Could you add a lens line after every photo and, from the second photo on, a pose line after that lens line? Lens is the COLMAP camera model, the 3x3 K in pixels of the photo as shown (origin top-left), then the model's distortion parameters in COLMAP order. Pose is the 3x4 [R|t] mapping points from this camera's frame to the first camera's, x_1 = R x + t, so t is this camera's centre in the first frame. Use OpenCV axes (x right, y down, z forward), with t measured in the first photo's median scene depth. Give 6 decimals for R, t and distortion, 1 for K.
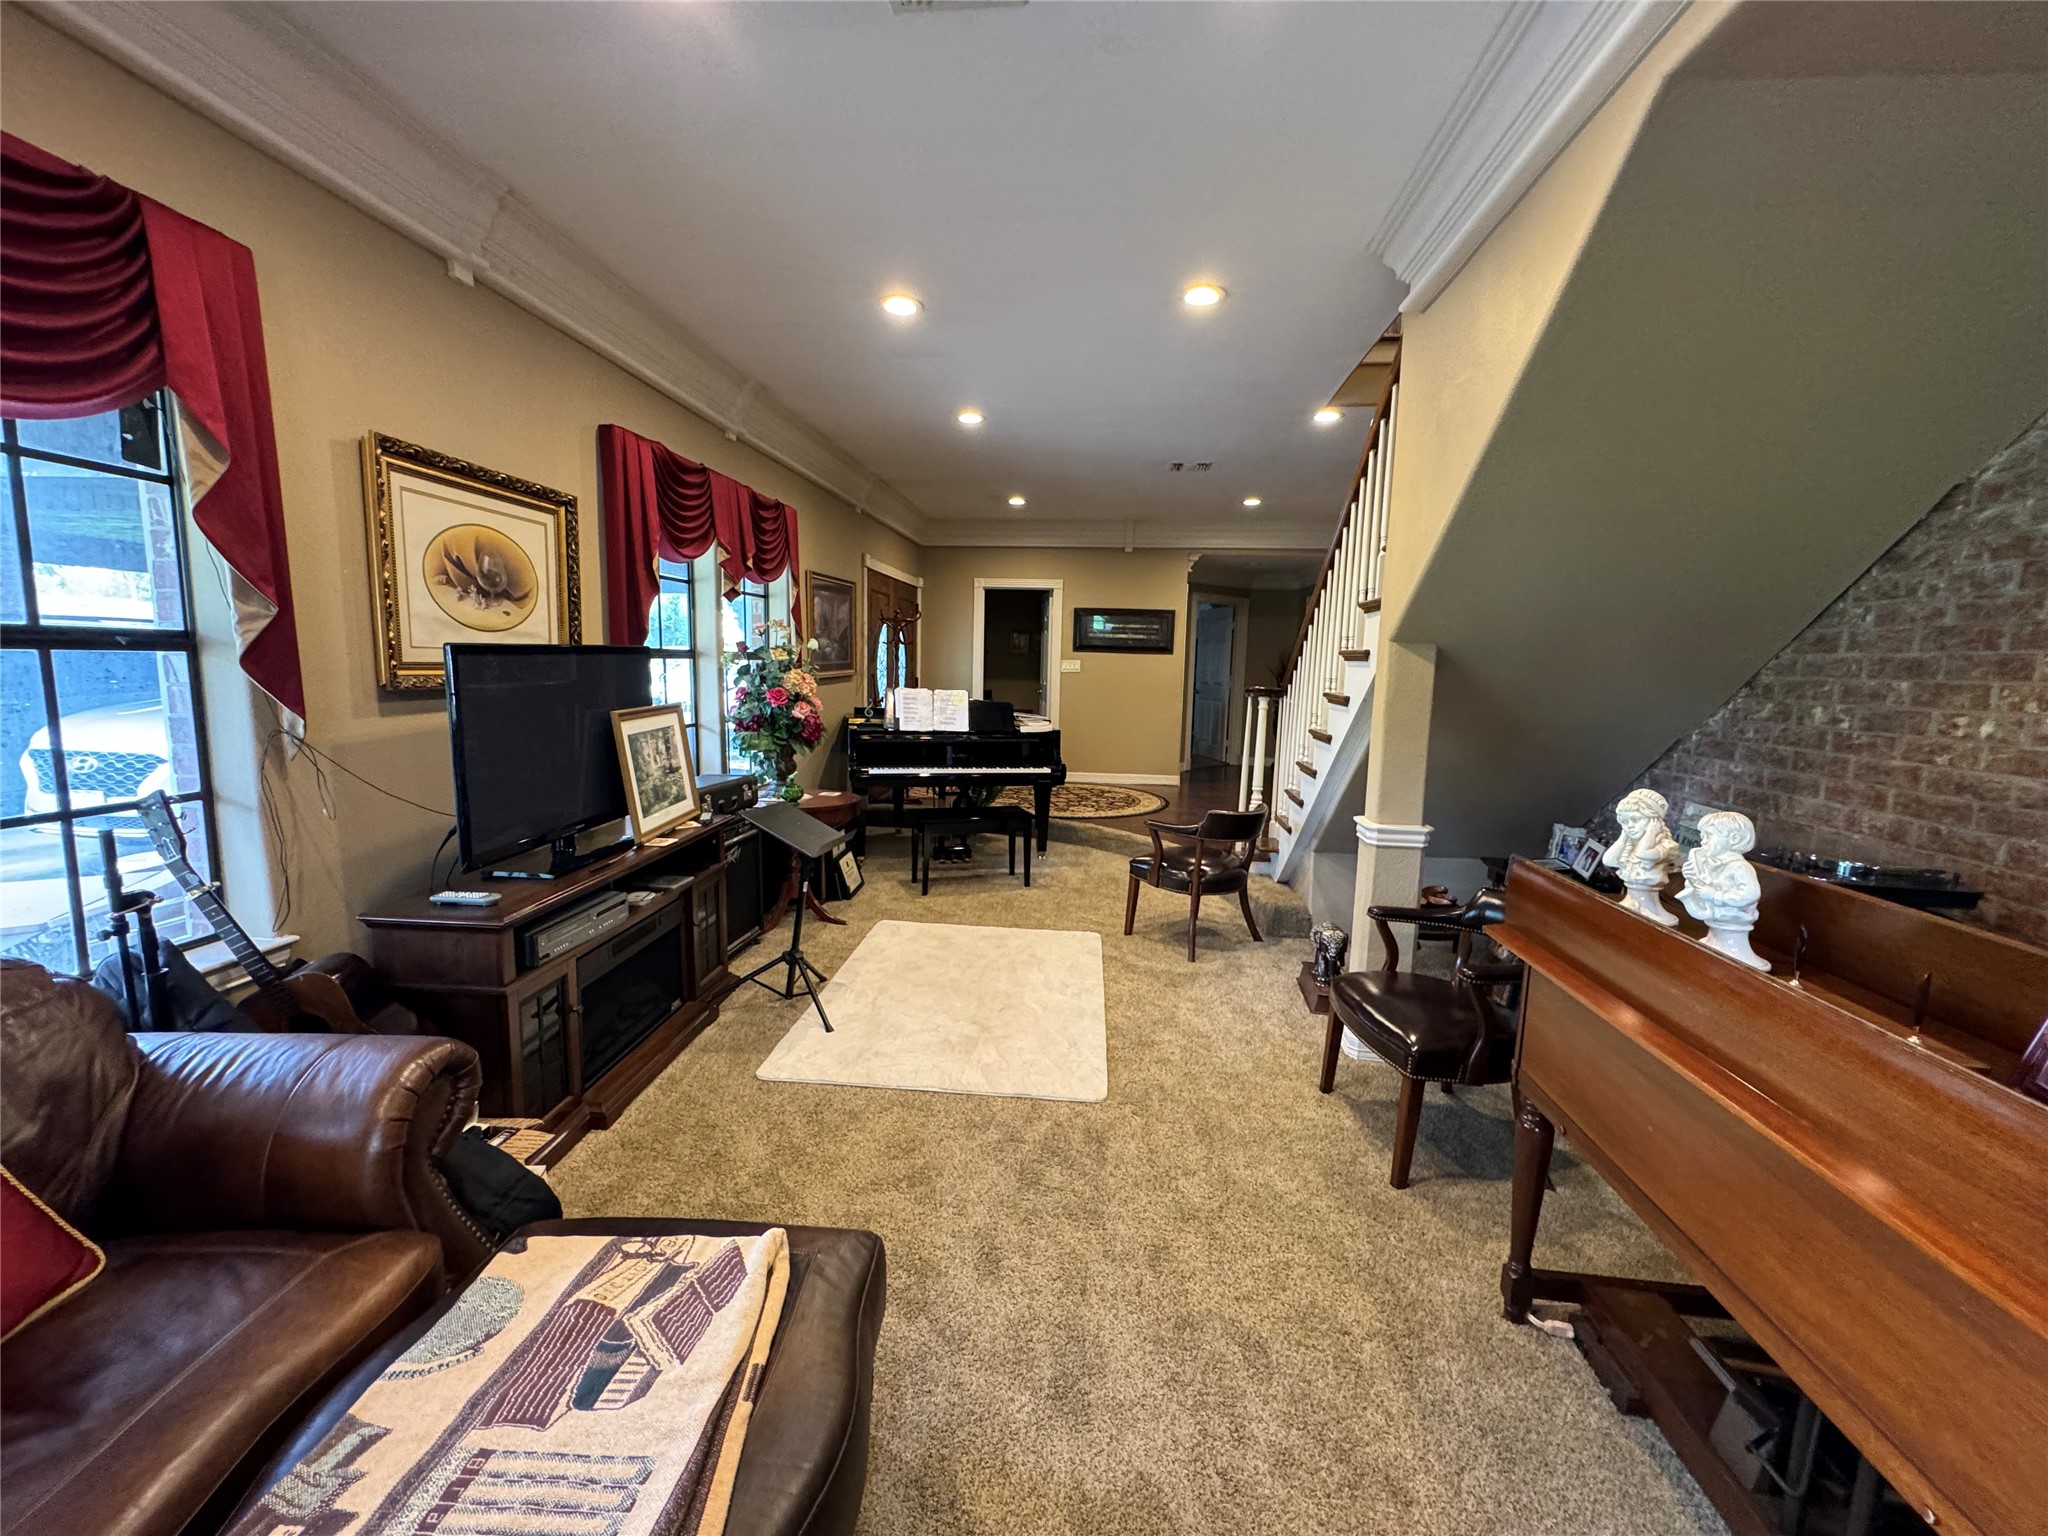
lens RADIAL K [[813.2, 0, 1020.9], [0, 813.2, 773.6], [0, 0, 1]] dist [-0.003587, 0.000068]
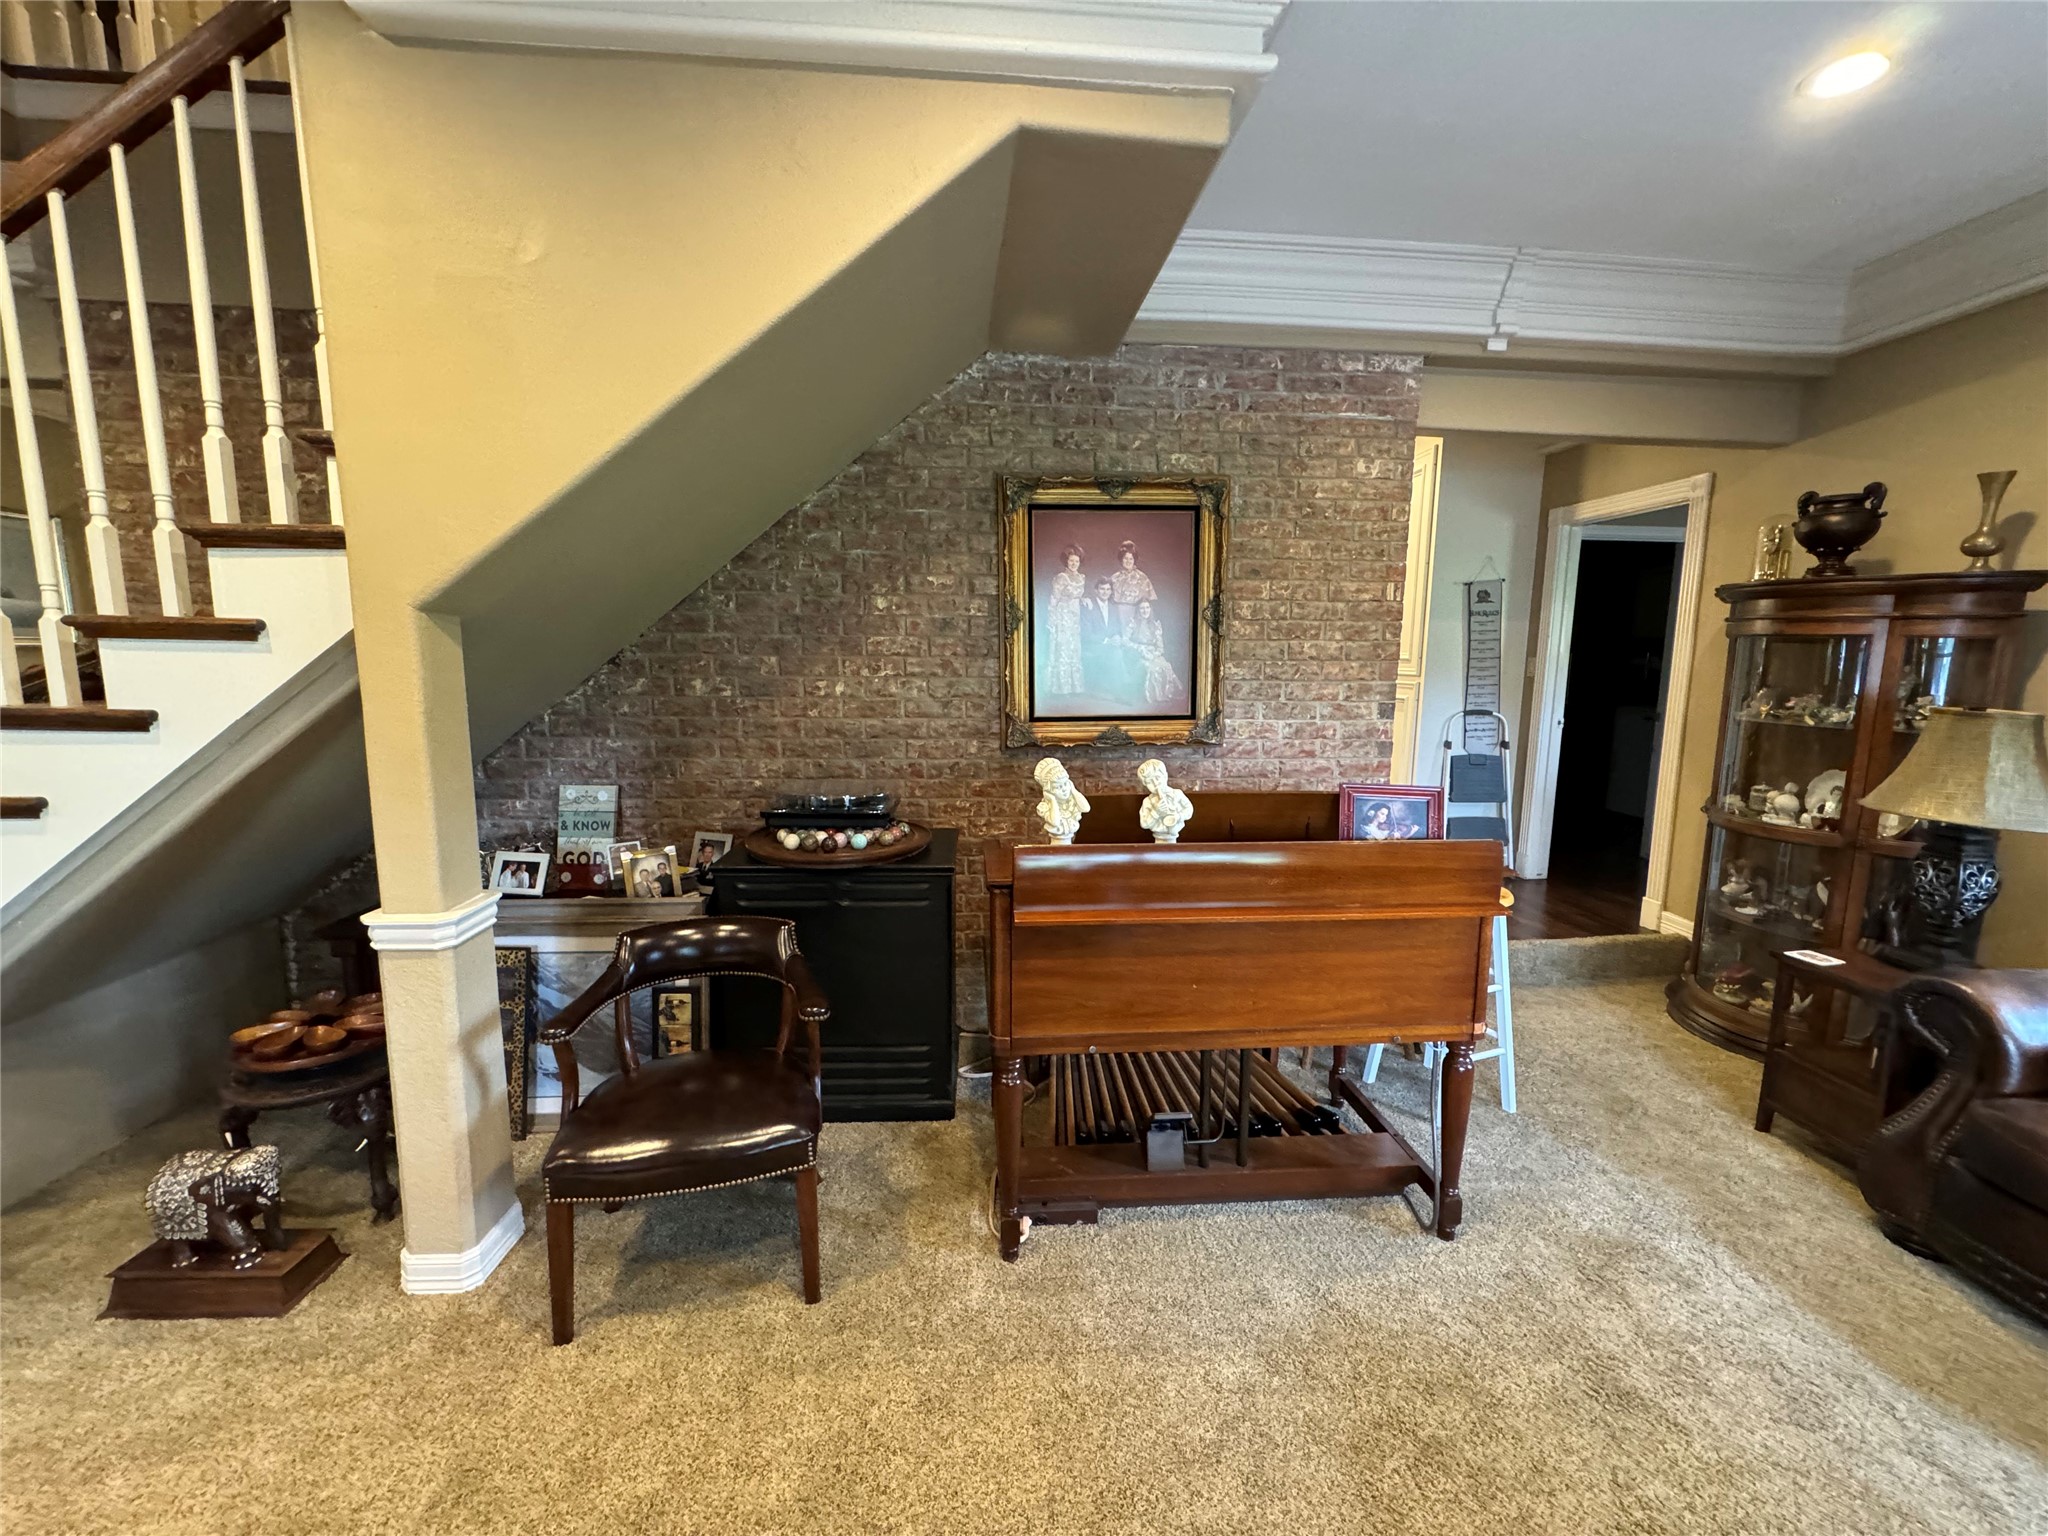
lens RADIAL K [[813.2, 0, 1030.4], [0, 813.2, 768.4], [0, 0, 1]] dist [-0.003587, 0.000068]
pose [[-0.201739, -0.160230, 0.966244, -0.264559], [0.116169, 0.975650, 0.186044, -0.127661], [-0.972526, 0.149780, -0.178213, 0.821059]]
